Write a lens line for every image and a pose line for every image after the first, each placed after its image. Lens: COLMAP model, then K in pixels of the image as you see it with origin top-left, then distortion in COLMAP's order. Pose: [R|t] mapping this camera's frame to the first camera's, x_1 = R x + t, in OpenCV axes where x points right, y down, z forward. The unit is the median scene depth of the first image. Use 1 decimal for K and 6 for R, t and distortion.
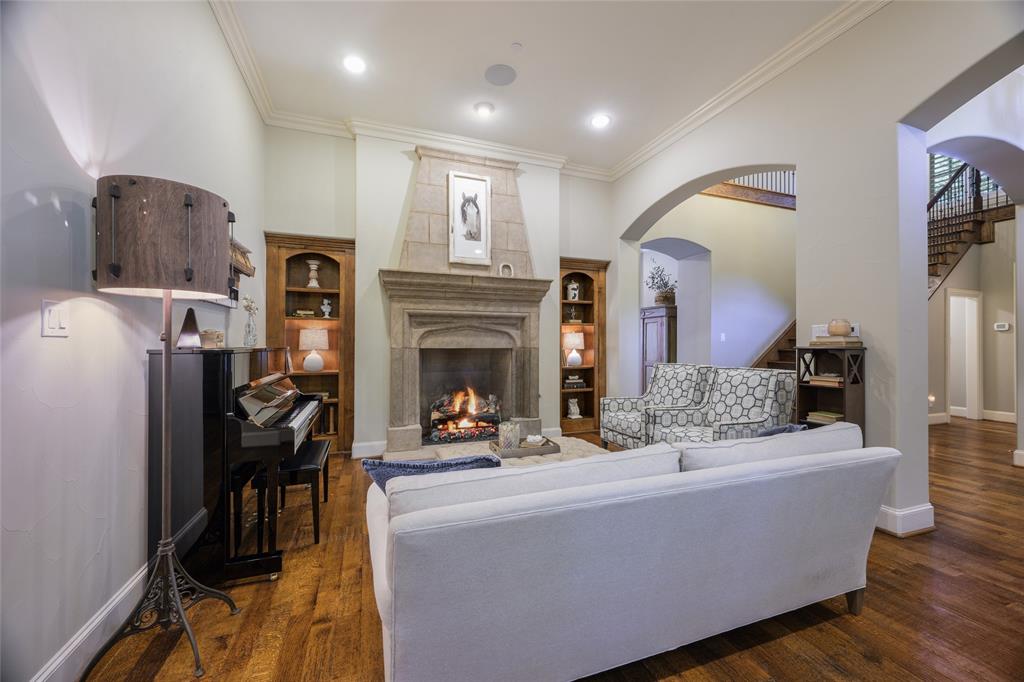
lens RADIAL K [[402.8, 0, 508.1], [0, 402.8, 345.0], [0, 0, 1]] dist [0.003870, 0.000337]
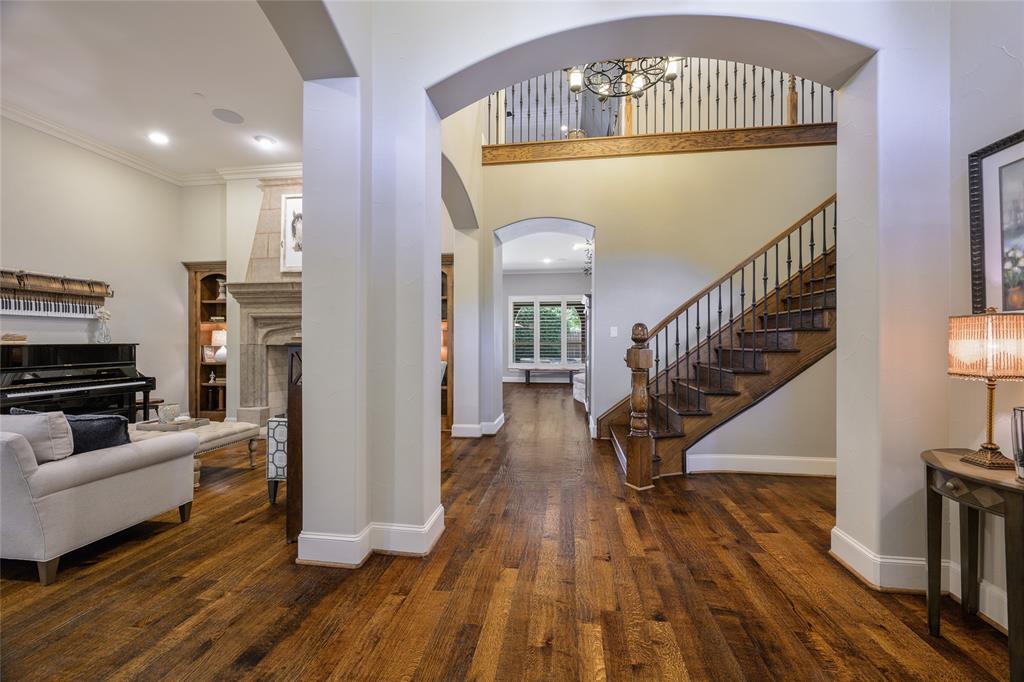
lens RADIAL K [[402.8, 0, 510.1], [0, 402.8, 338.4], [0, 0, 1]] dist [0.003870, 0.000337]
pose [[0.884618, -0.005626, -0.466283, 1.004424], [0.007139, 0.999973, 0.001478, -0.008238], [0.466263, -0.004636, 0.884634, 0.266100]]
